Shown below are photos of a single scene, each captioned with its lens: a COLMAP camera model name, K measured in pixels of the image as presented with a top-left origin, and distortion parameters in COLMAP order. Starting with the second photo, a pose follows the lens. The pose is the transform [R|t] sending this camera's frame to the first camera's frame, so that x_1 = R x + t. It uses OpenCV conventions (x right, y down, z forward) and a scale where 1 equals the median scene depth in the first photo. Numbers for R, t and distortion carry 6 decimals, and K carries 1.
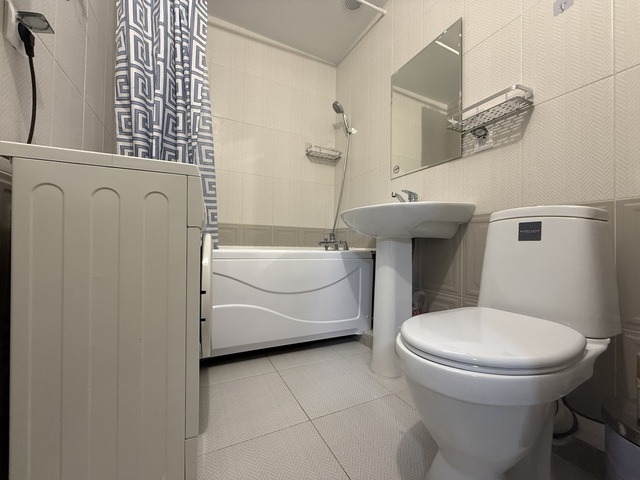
lens RADIAL K [[254.4, 0, 318.2], [0, 254.4, 241.4], [0, 0, 1]] dist [-0.001111, -0.000121]
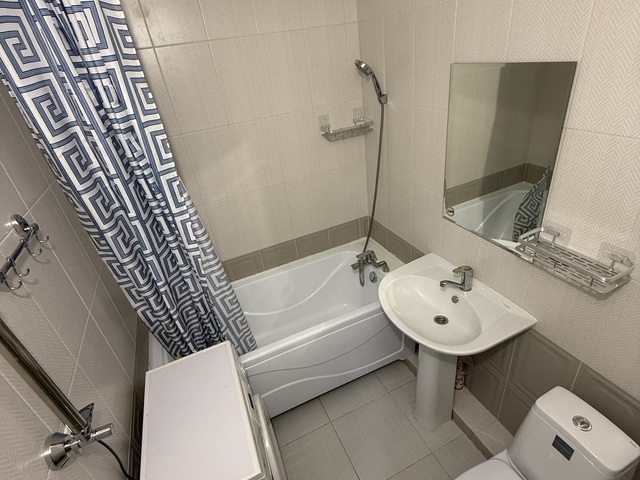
lens RADIAL K [[339.4, 0, 319.1], [0, 339.4, 237.4], [0, 0, 1]] dist [0.000314, -0.000899]
pose [[0.989180, -0.093507, -0.113048, 0.034028], [0.138113, 0.853412, 0.502605, -0.864226], [0.049479, -0.512780, 0.857093, 0.094861]]
